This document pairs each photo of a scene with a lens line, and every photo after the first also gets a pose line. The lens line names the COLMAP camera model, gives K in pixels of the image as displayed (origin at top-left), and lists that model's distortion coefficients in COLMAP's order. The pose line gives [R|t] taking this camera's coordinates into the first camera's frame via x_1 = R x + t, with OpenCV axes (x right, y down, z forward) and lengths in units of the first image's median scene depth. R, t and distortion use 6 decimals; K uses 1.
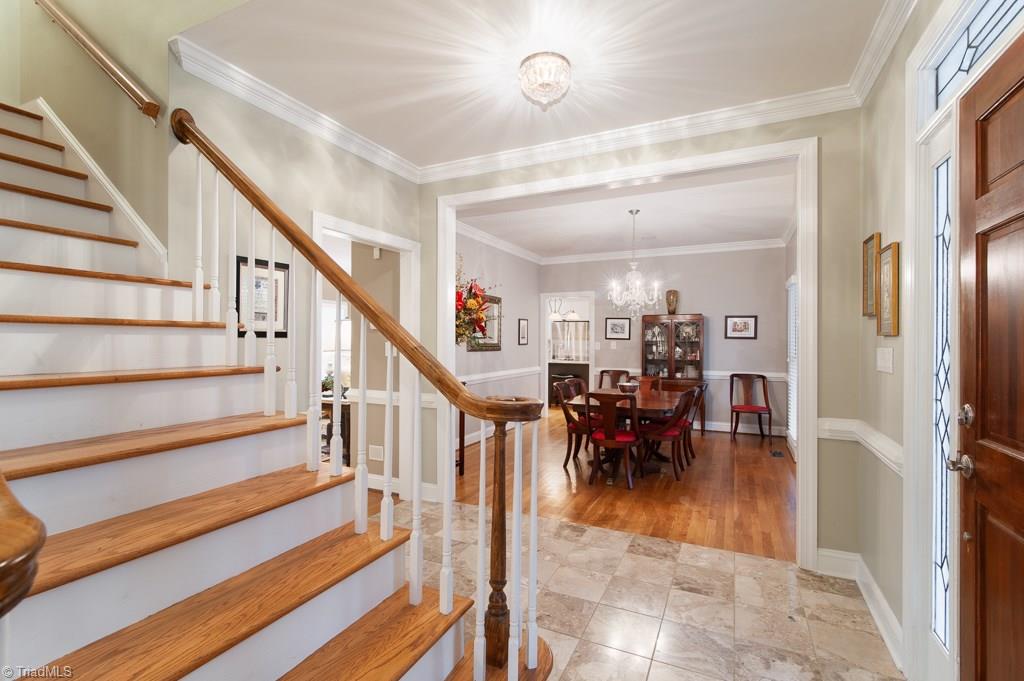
lens RADIAL K [[471.9, 0, 512.0], [0, 471.9, 340.5], [0, 0, 1]] dist [0.003300, 0.000577]
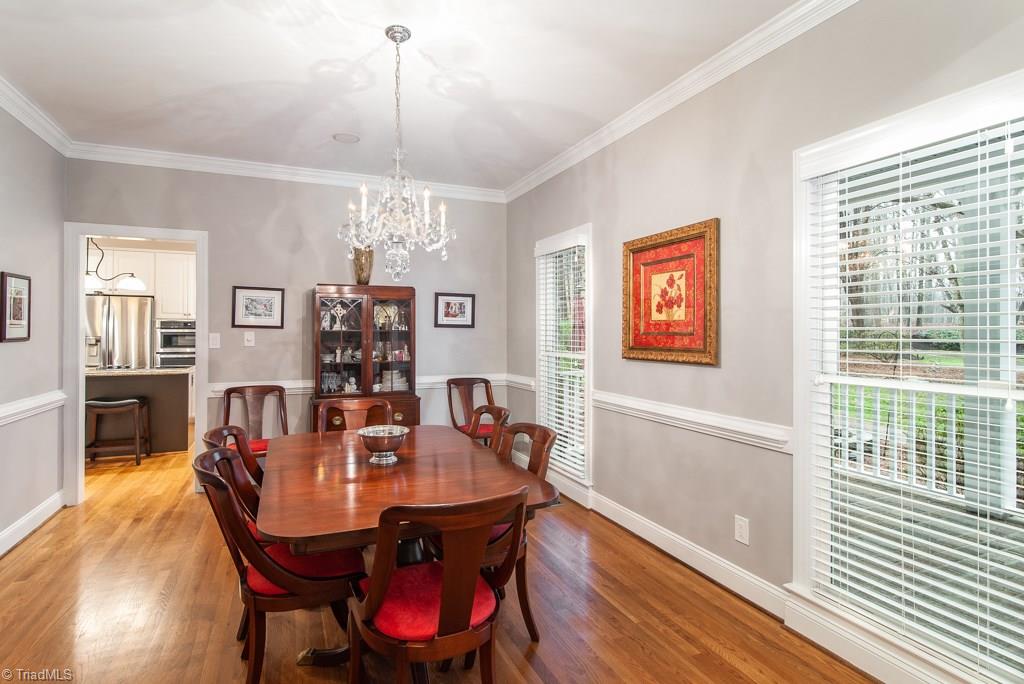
lens RADIAL K [[512.0, 0, 508.1], [0, 512.0, 332.2], [0, 0, 1]] dist [-0.027969, 0.000222]
pose [[0.671619, -0.004832, 0.740881, -0.014553], [-0.000936, 0.999972, 0.007371, -0.001889], [-0.740896, -0.005644, 0.671596, 0.439920]]
